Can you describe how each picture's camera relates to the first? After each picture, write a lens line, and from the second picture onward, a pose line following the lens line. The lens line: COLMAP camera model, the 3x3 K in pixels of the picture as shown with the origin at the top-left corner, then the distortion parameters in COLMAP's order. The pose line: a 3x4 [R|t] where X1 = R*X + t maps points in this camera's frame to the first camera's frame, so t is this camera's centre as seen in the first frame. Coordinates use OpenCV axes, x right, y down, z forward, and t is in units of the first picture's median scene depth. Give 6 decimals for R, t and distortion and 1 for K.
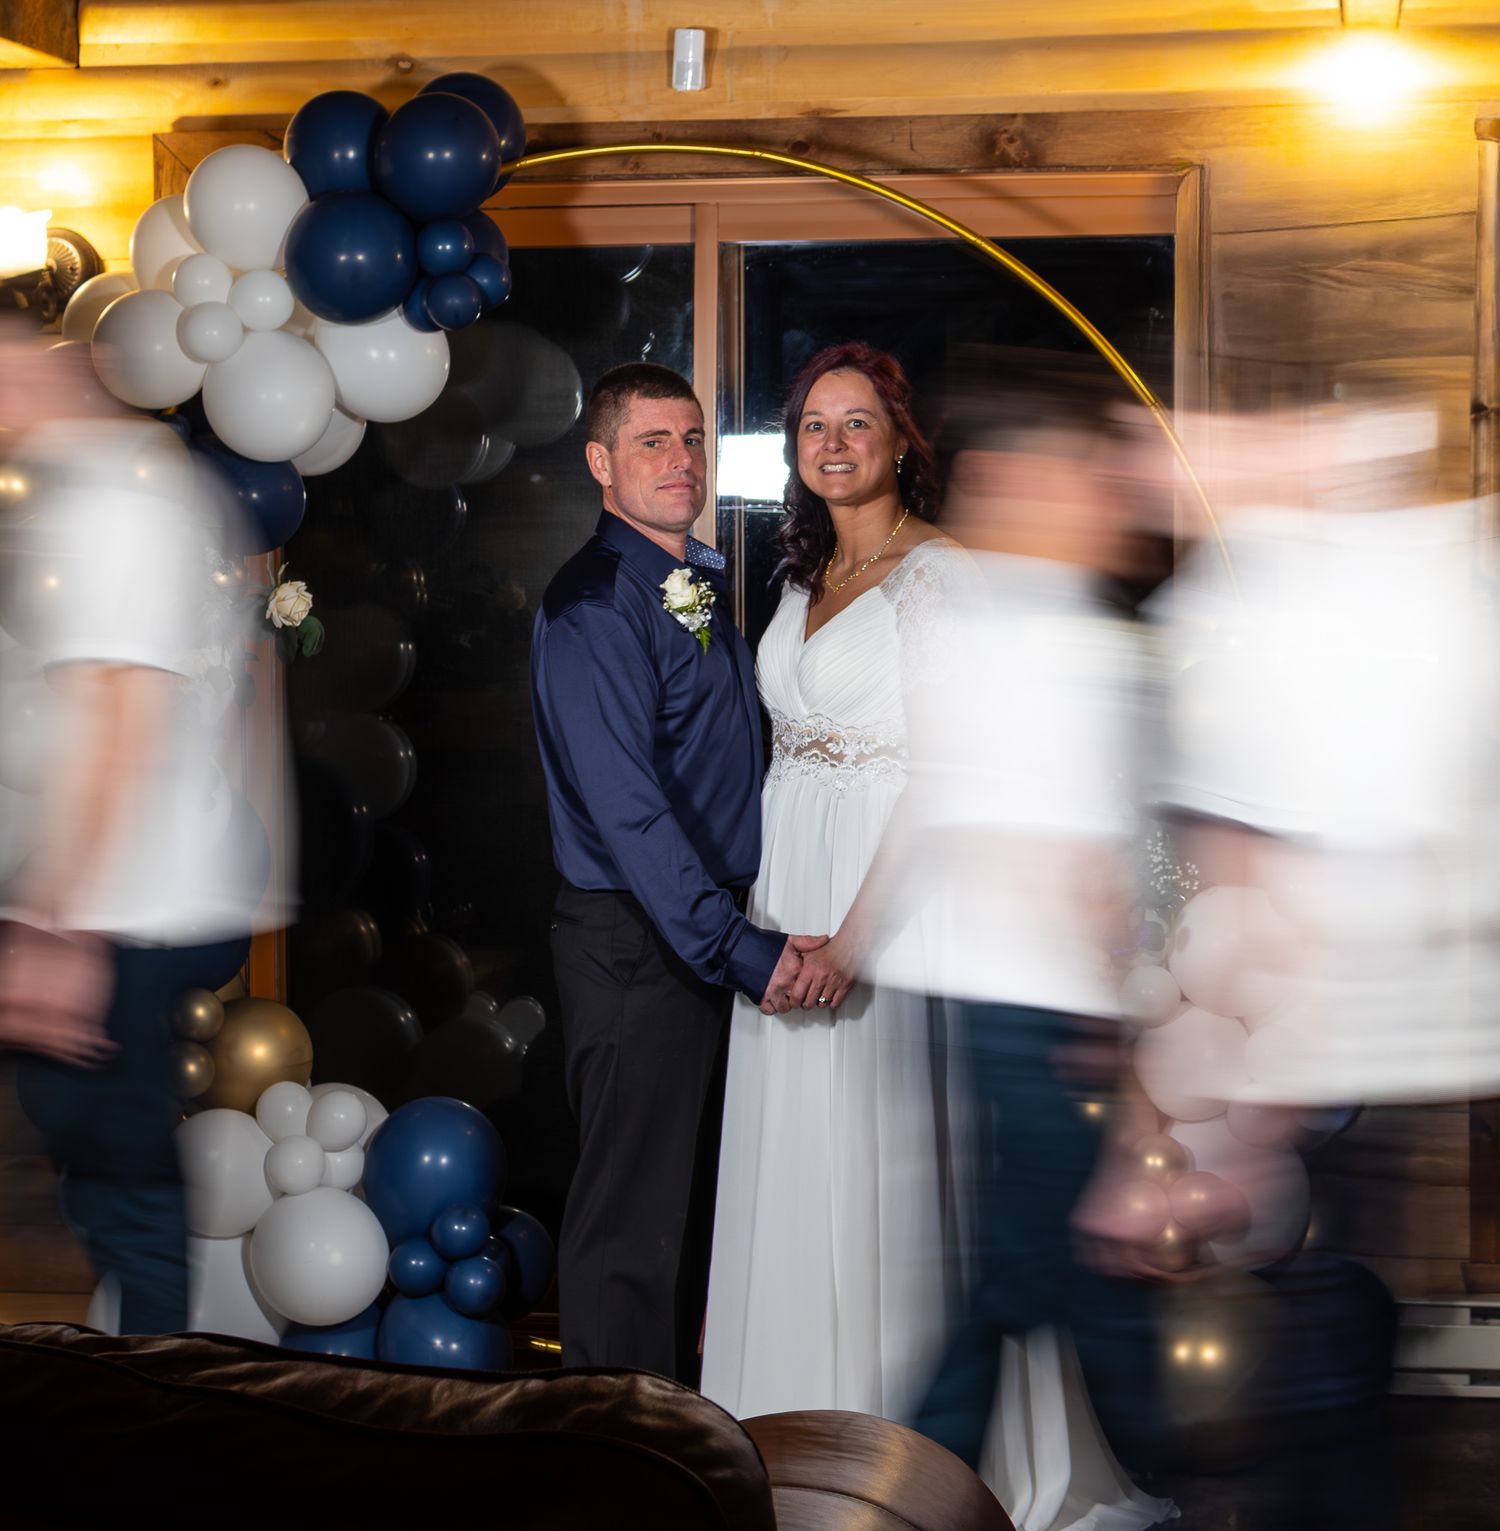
lens RADIAL K [[3641.1, 0, 884.2], [0, 3641.1, 723.3], [0, 0, 1]] dist [0.129520, -0.899311]
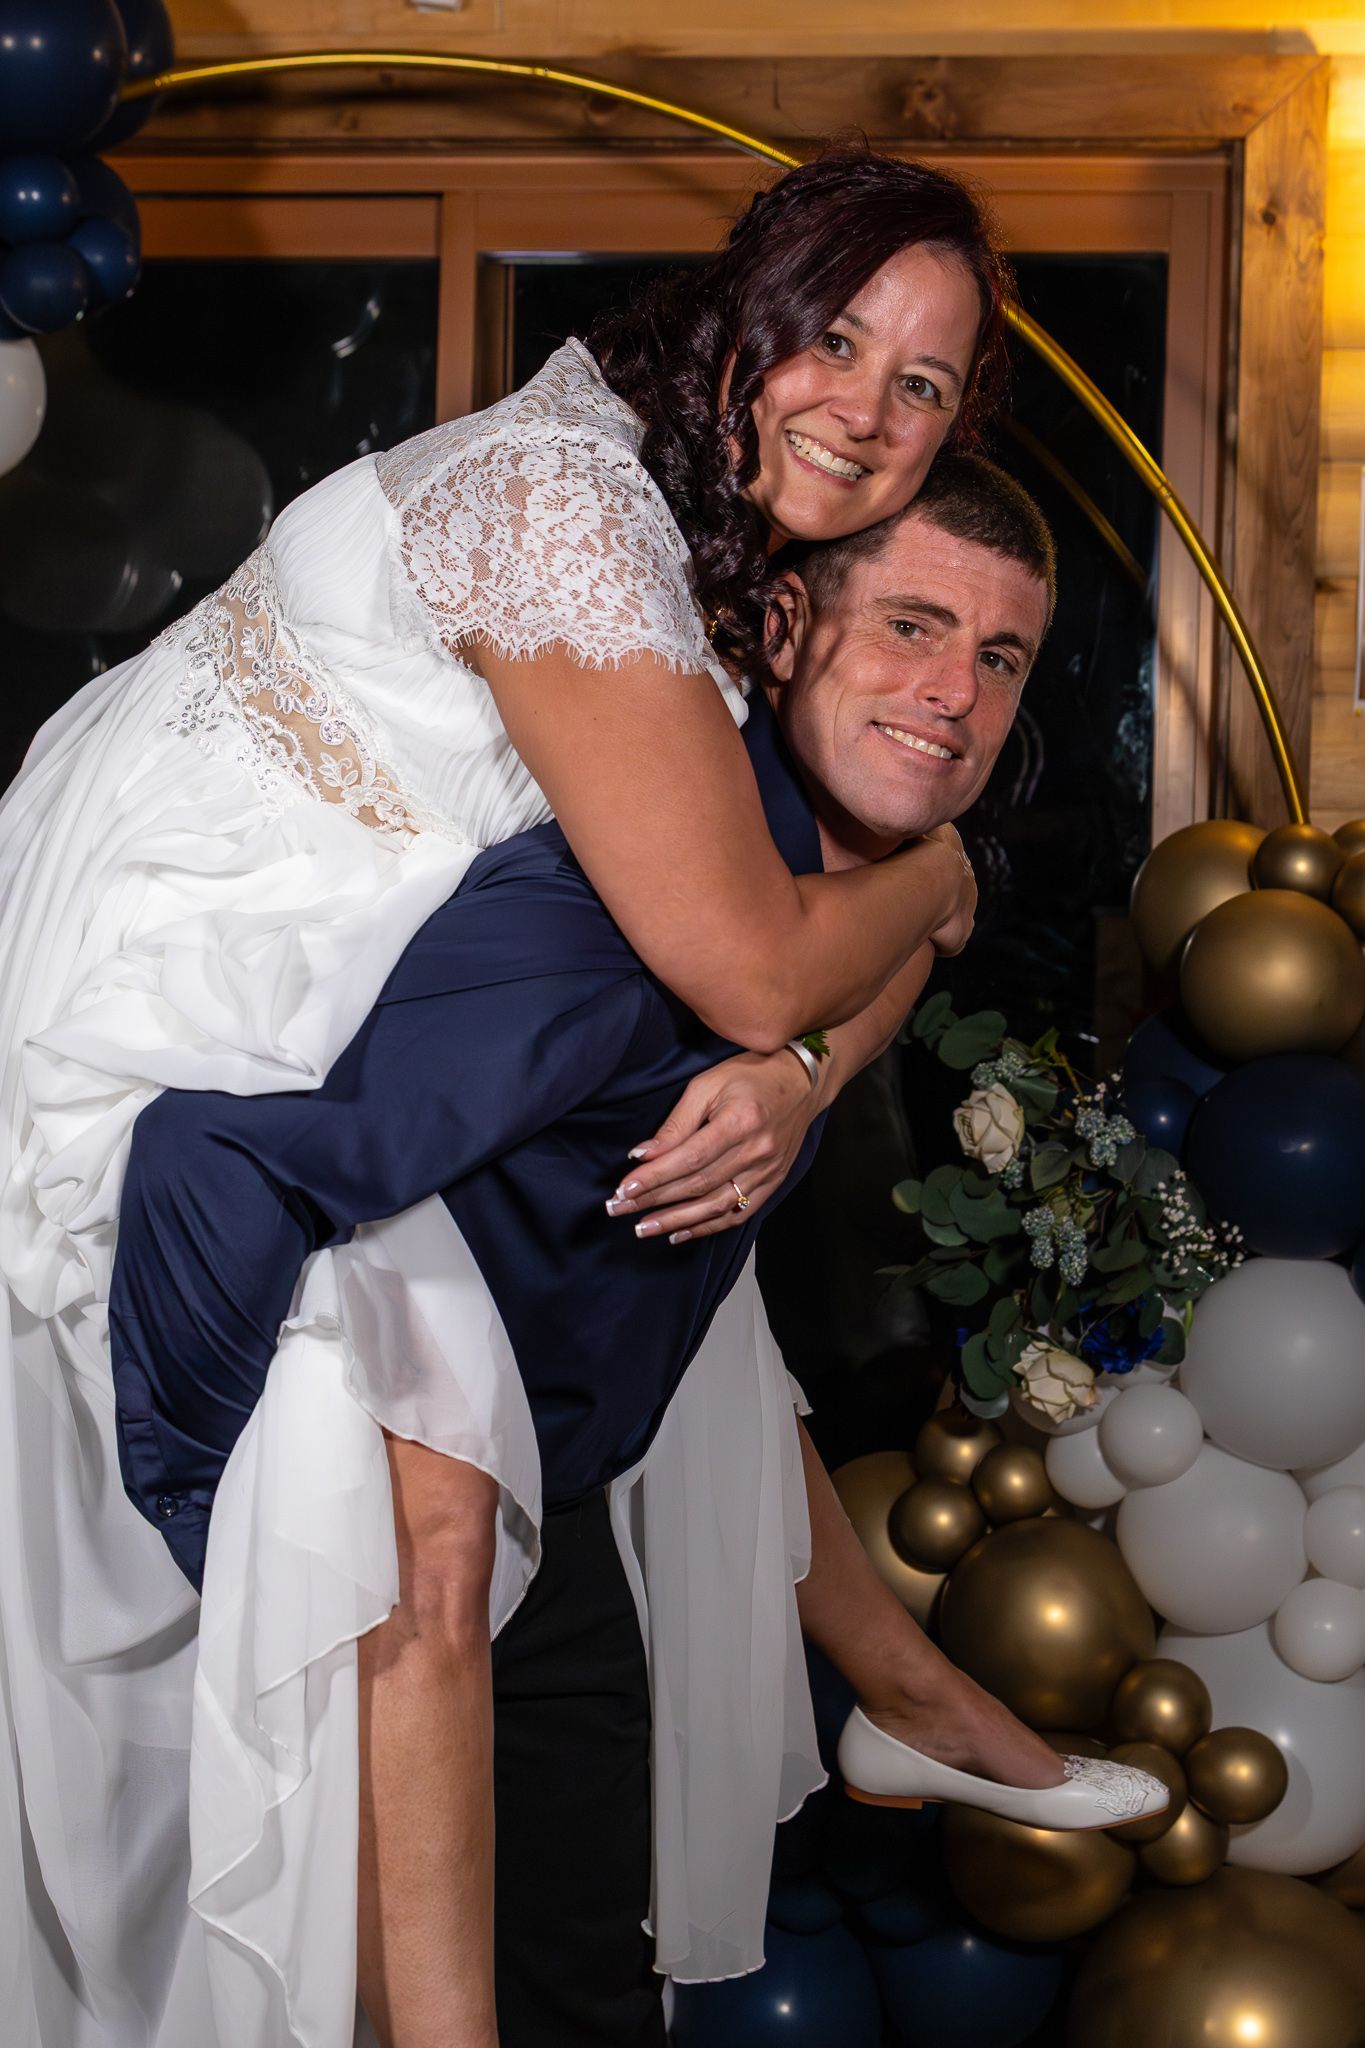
lens RADIAL K [[3284.0, 0, 682.5], [0, 3284.0, 1024.0], [0, 0, 1]] dist [-0.011090, 0.105567]
pose [[0.999653, 0.019061, 0.018161, -0.016757], [-0.019247, 0.999763, 0.010166, 0.001025], [-0.017962, -0.010512, 0.999783, 0.412205]]
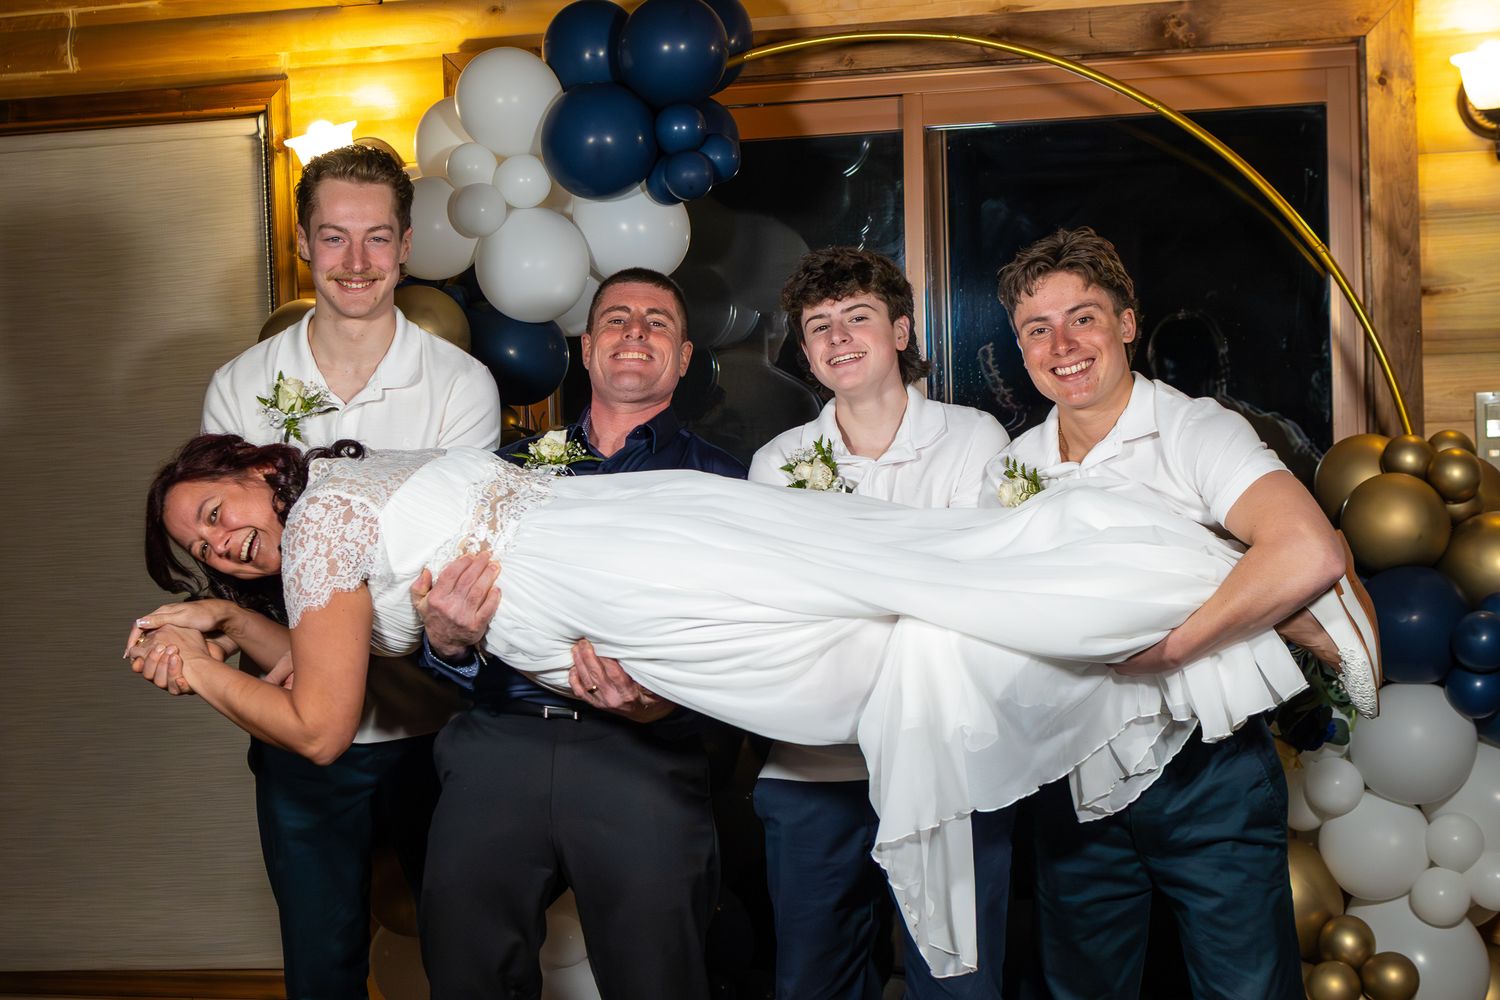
lens RADIAL K [[2382.1, 0, 750.0], [0, 2382.1, 500.0], [0, 0, 1]] dist [-0.043070, 0.061714]
pose [[0.992054, -0.023364, -0.123623, -0.009669], [0.021382, 0.999621, -0.017341, -0.001810], [0.123981, 0.014560, 0.992178, 0.252926]]
